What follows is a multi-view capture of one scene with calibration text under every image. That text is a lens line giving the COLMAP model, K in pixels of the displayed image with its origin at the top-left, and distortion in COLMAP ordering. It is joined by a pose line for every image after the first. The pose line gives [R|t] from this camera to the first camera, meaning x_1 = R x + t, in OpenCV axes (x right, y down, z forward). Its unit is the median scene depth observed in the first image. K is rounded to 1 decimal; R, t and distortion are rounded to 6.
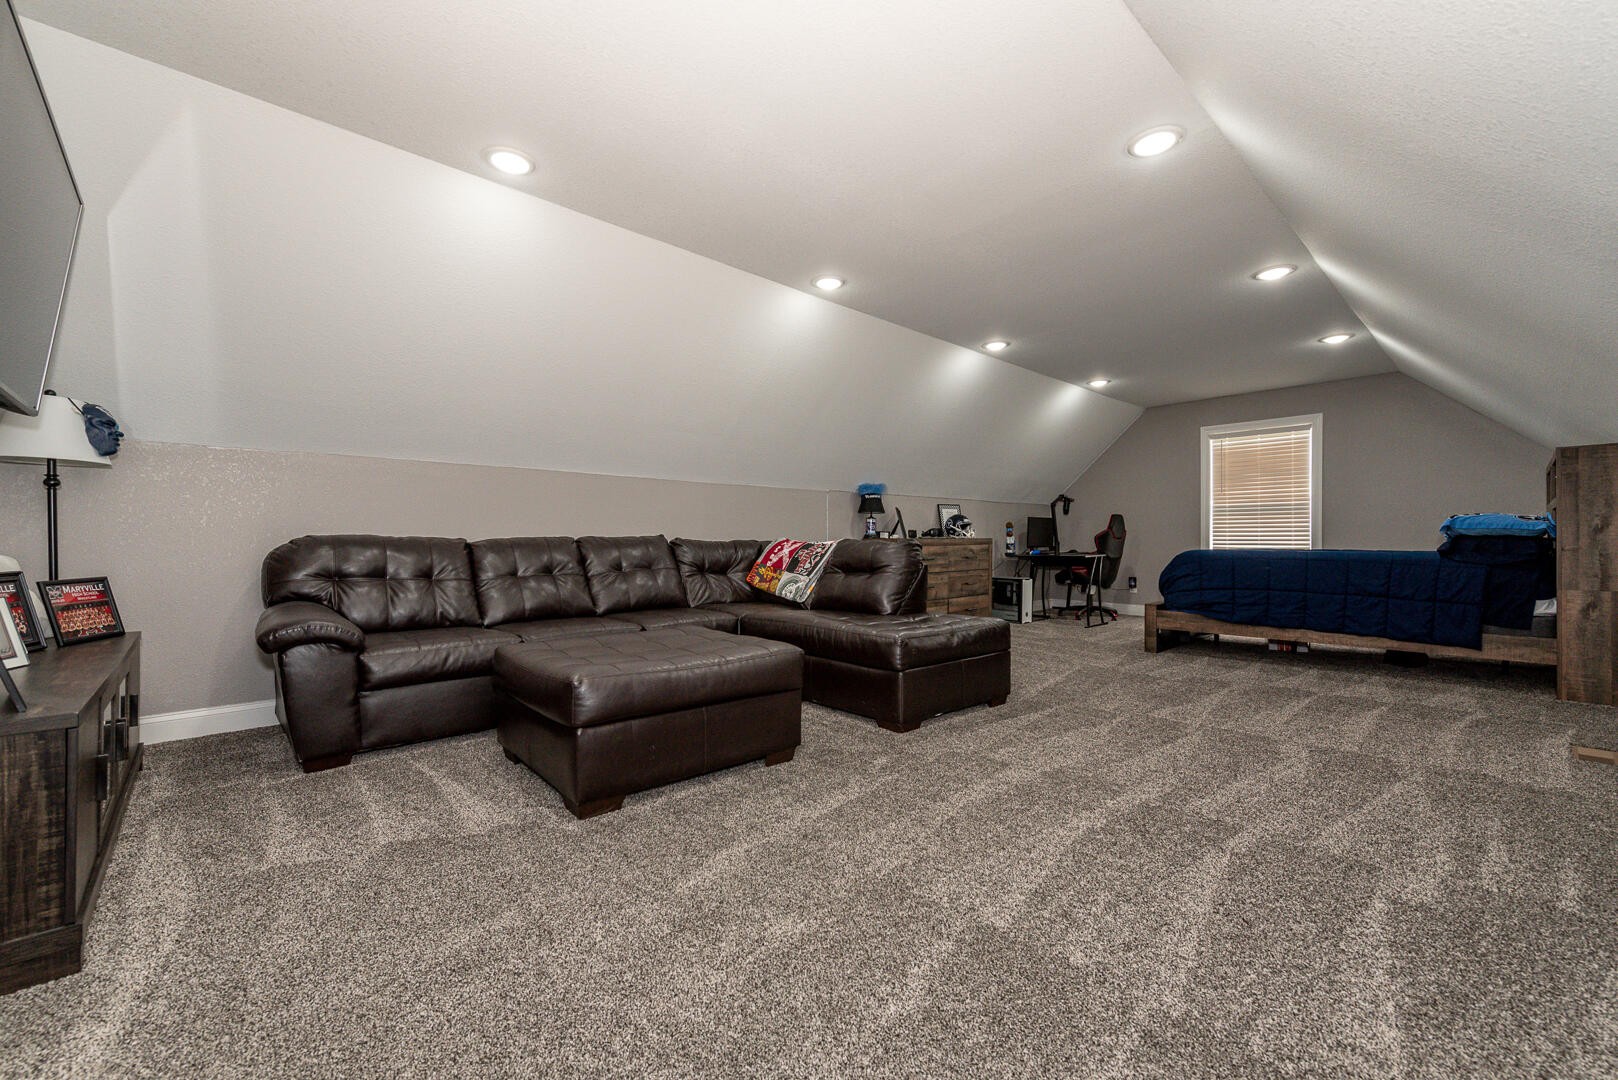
lens RADIAL K [[648.1, 0, 810.2], [0, 648.1, 543.7], [0, 0, 1]] dist [0.008743, -0.000268]
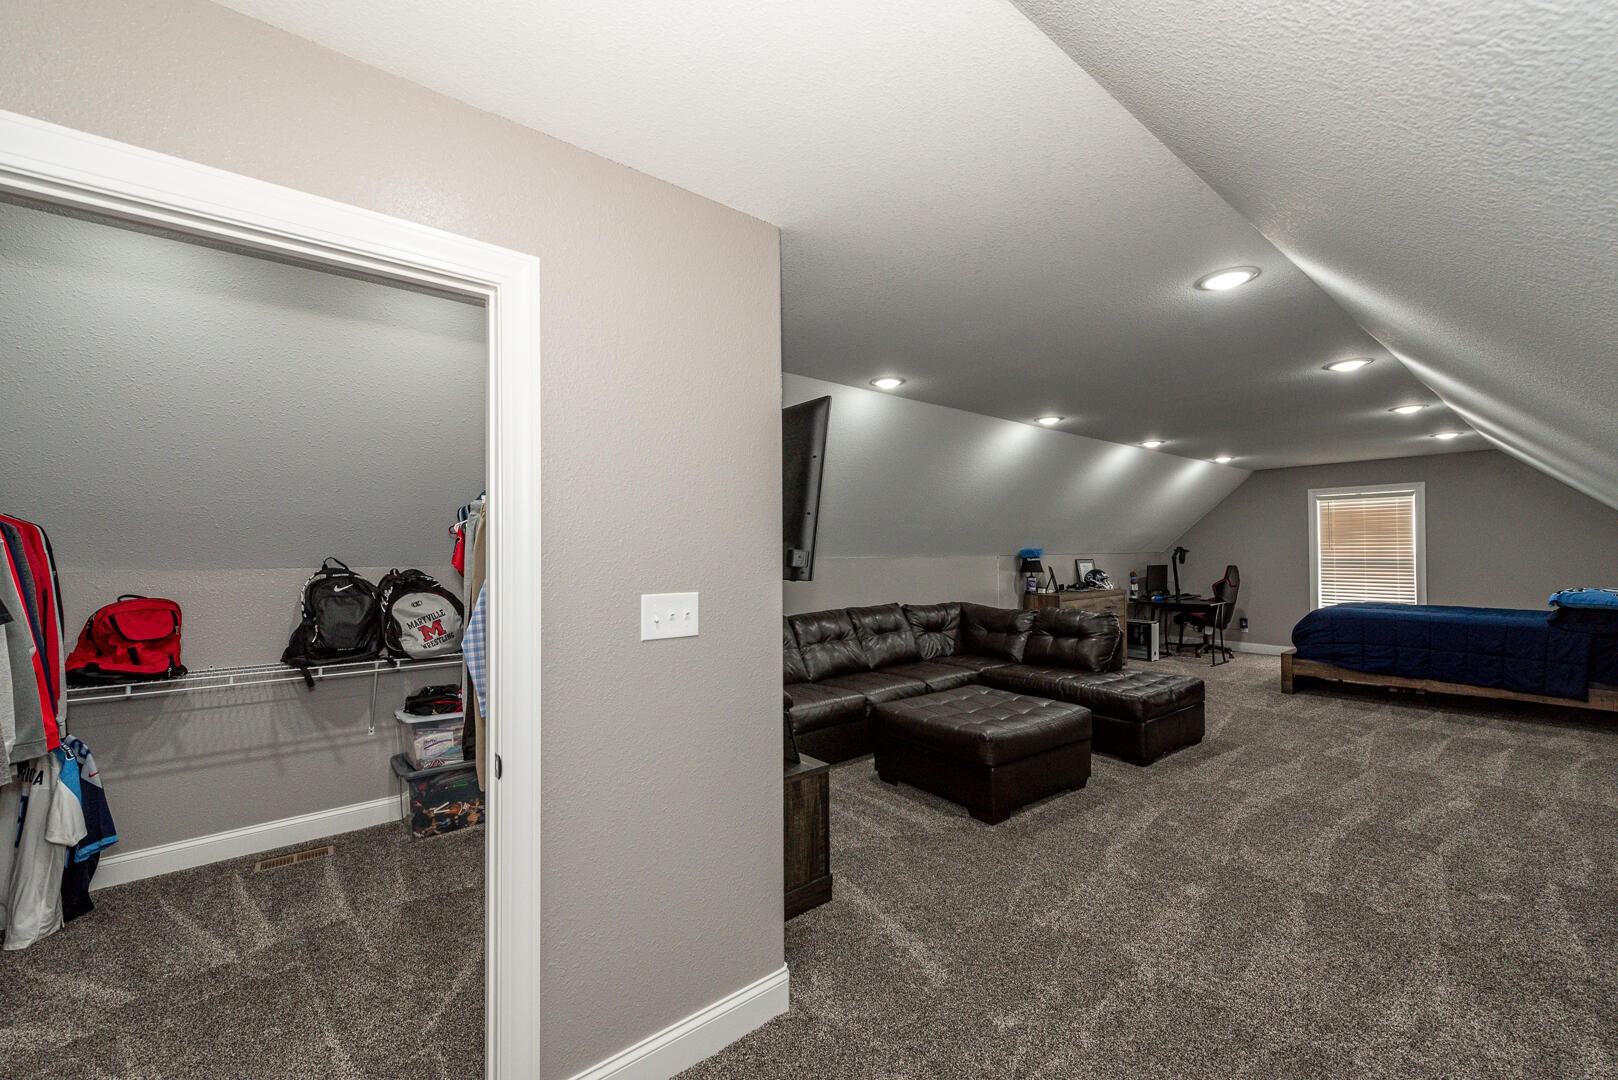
lens RADIAL K [[631.2, 0, 806.4], [0, 631.2, 547.4], [0, 0, 1]] dist [0.000590, 0.000116]
pose [[0.997575, -0.009251, -0.068982, -0.294000], [0.008346, 0.999876, -0.013391, -0.099872], [0.069097, 0.012783, 0.997528, -0.243025]]
